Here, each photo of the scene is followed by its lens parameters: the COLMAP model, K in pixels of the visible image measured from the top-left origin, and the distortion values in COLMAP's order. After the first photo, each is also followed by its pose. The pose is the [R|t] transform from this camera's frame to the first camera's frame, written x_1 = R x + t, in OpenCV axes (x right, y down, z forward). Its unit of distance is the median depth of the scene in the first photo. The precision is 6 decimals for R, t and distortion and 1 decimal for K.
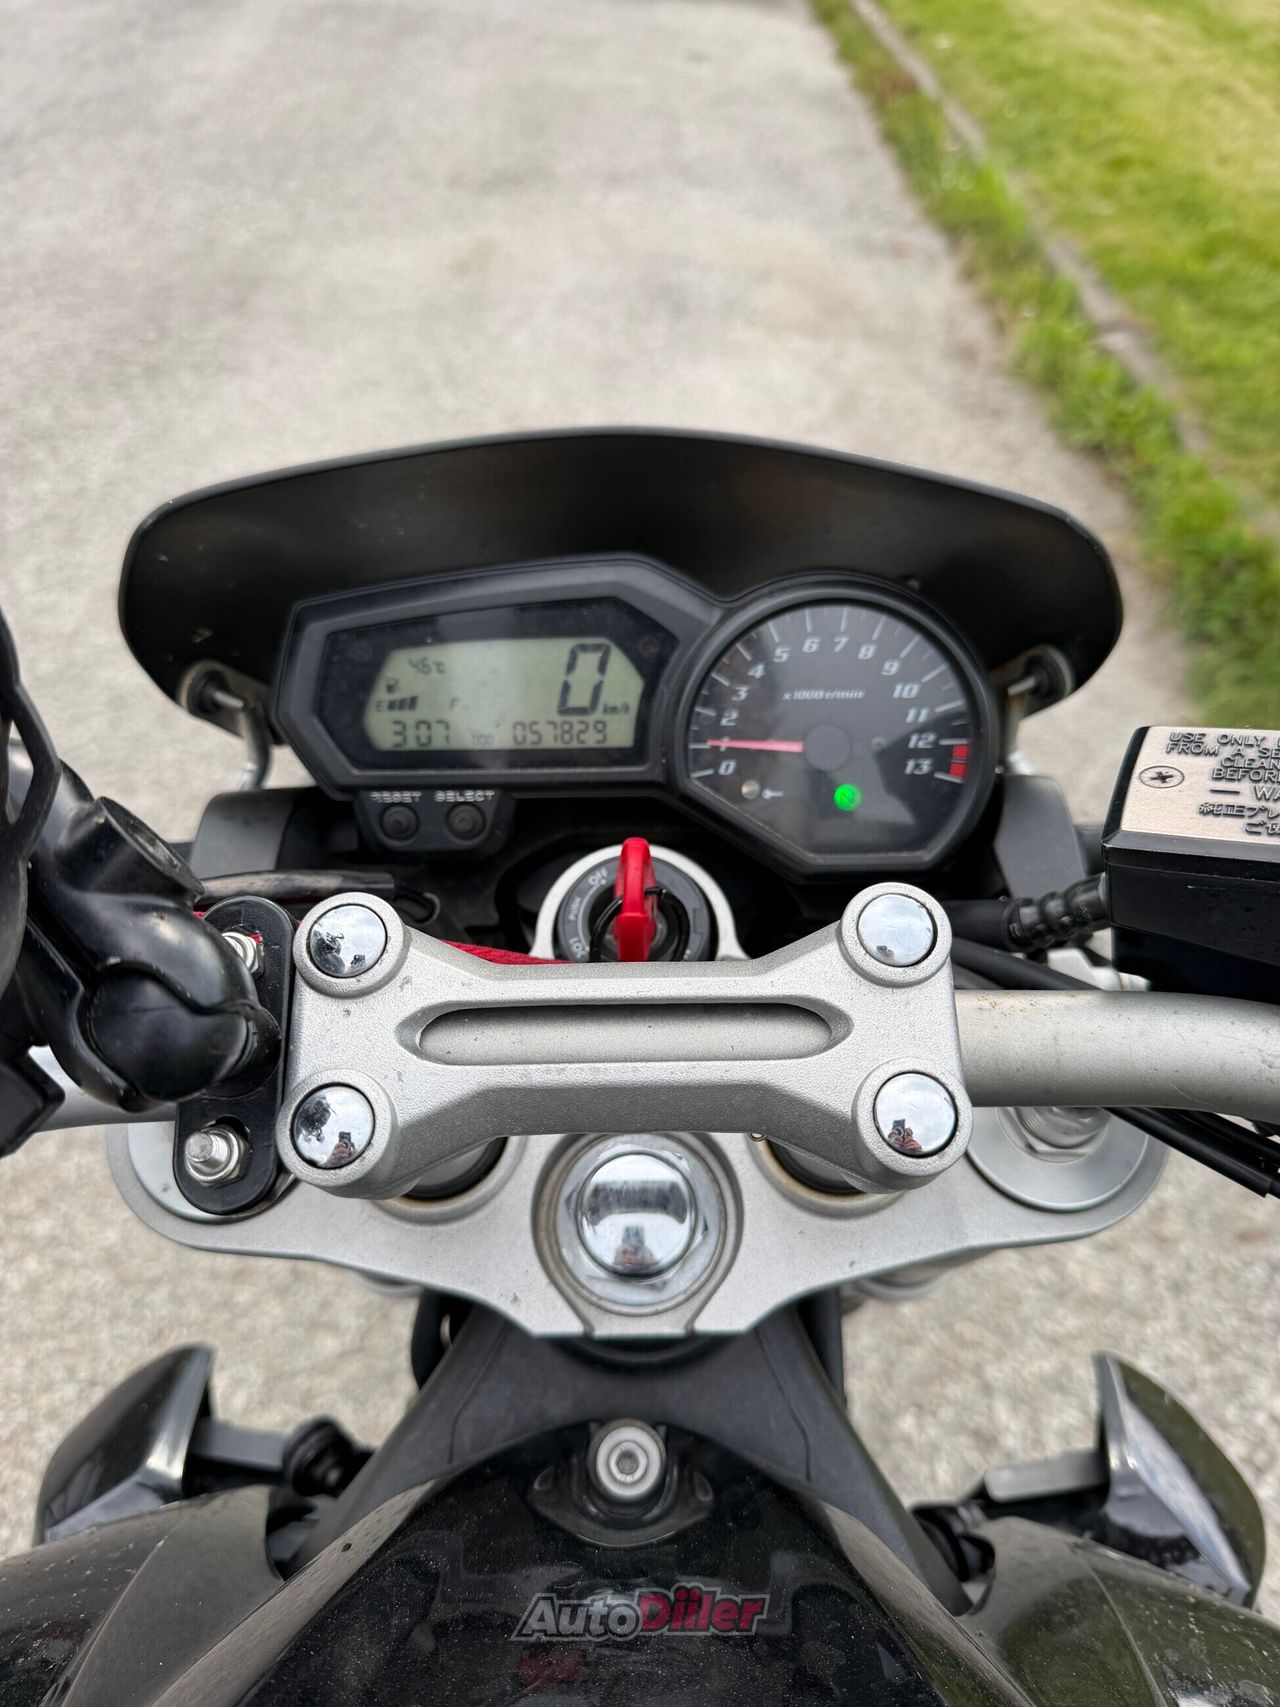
lens RADIAL K [[1196.8, 0, 671.0], [0, 1196.8, 899.2], [0, 0, 1]] dist [0.011891, -0.039200]
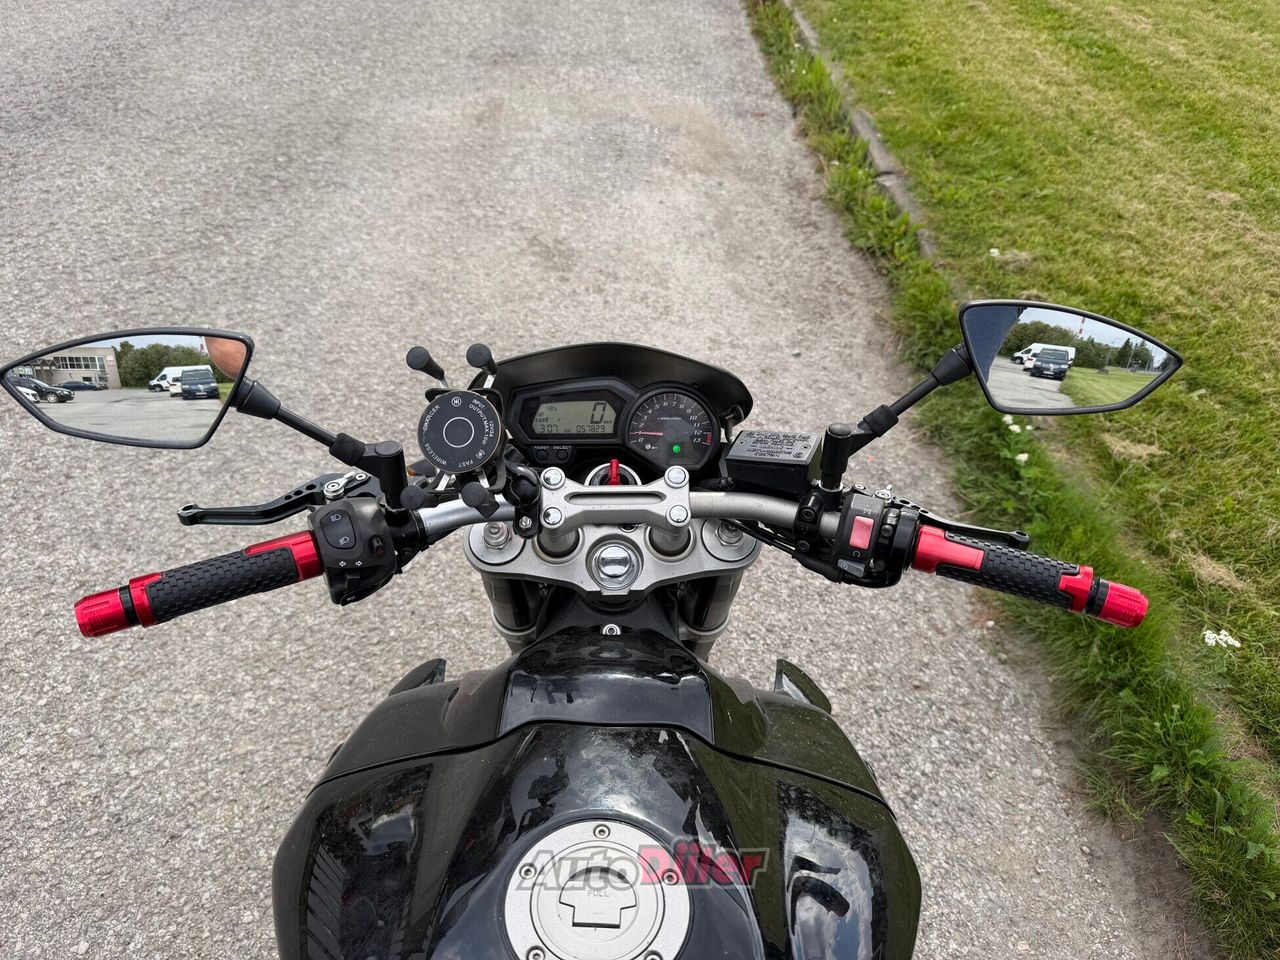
lens RADIAL K [[897.5, 0, 639.0], [0, 897.5, 479.9], [0, 0, 1]] dist [0.011891, -0.039200]
pose [[0.999371, 0.010152, 0.033981, -0.013188], [-0.007920, 0.997841, -0.065201, 0.052260], [-0.034570, 0.064890, 0.997293, -0.472102]]
